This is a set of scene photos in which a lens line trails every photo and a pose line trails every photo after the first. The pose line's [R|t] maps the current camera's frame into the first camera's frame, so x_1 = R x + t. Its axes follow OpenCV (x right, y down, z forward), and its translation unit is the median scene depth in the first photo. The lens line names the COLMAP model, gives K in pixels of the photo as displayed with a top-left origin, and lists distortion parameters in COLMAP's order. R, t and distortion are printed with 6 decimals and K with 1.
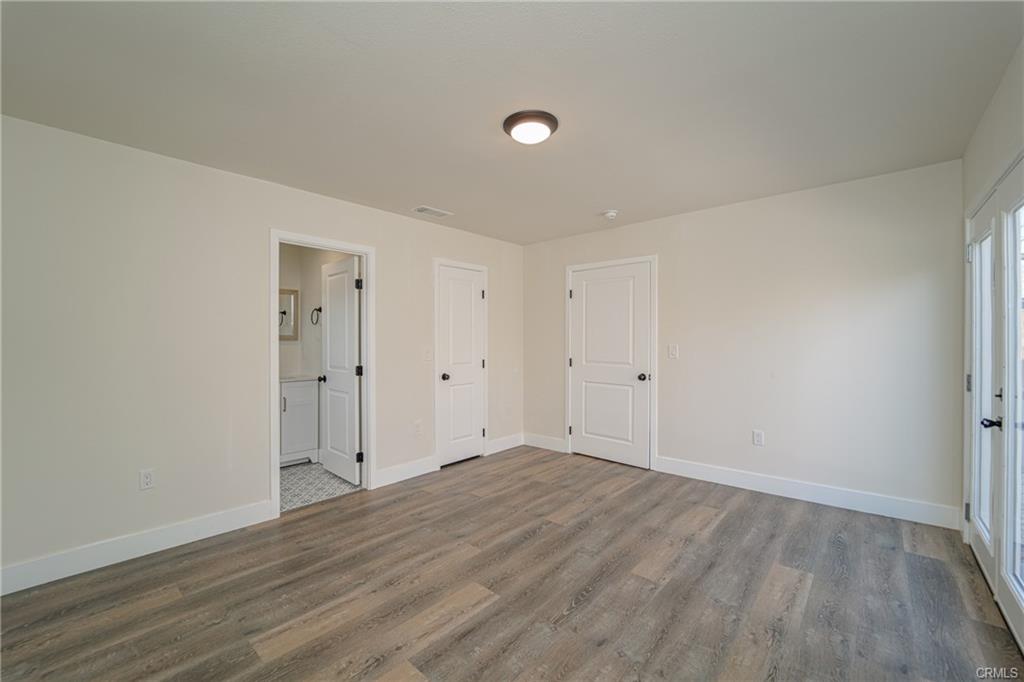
lens RADIAL K [[414.2, 0, 511.2], [0, 414.2, 340.3], [0, 0, 1]] dist [-0.016544, -0.000798]
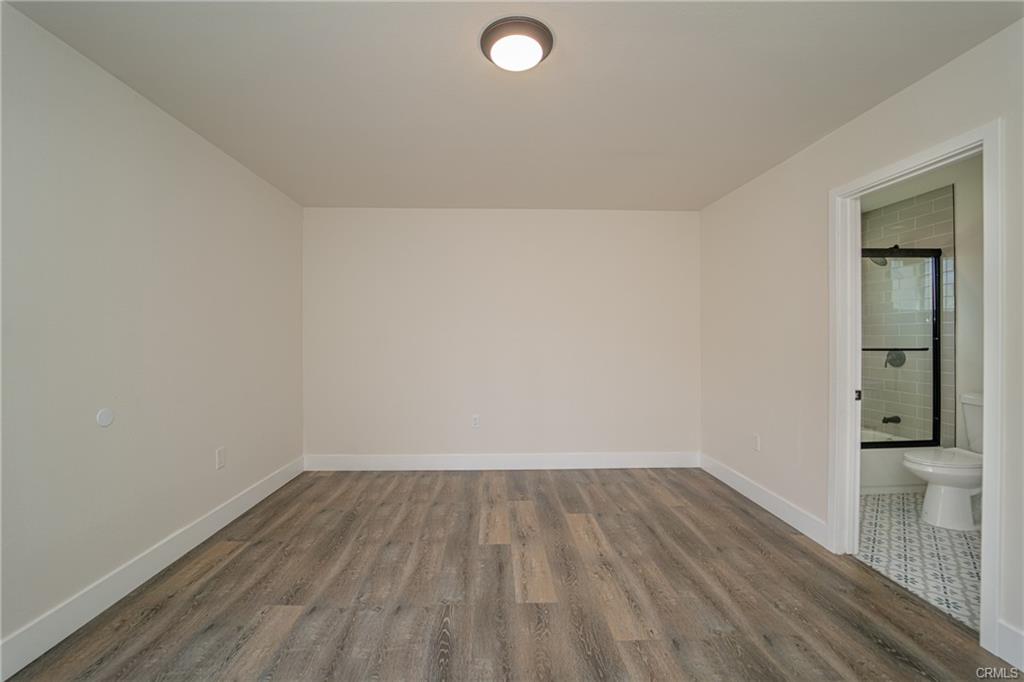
lens RADIAL K [[414.2, 0, 508.7], [0, 414.2, 339.6], [0, 0, 1]] dist [-0.016544, -0.000798]
pose [[-0.722433, 0.009341, -0.691378, 0.655220], [0.003903, 0.999948, 0.009432, 0.011070], [0.691430, 0.004116, -0.722432, 1.724278]]
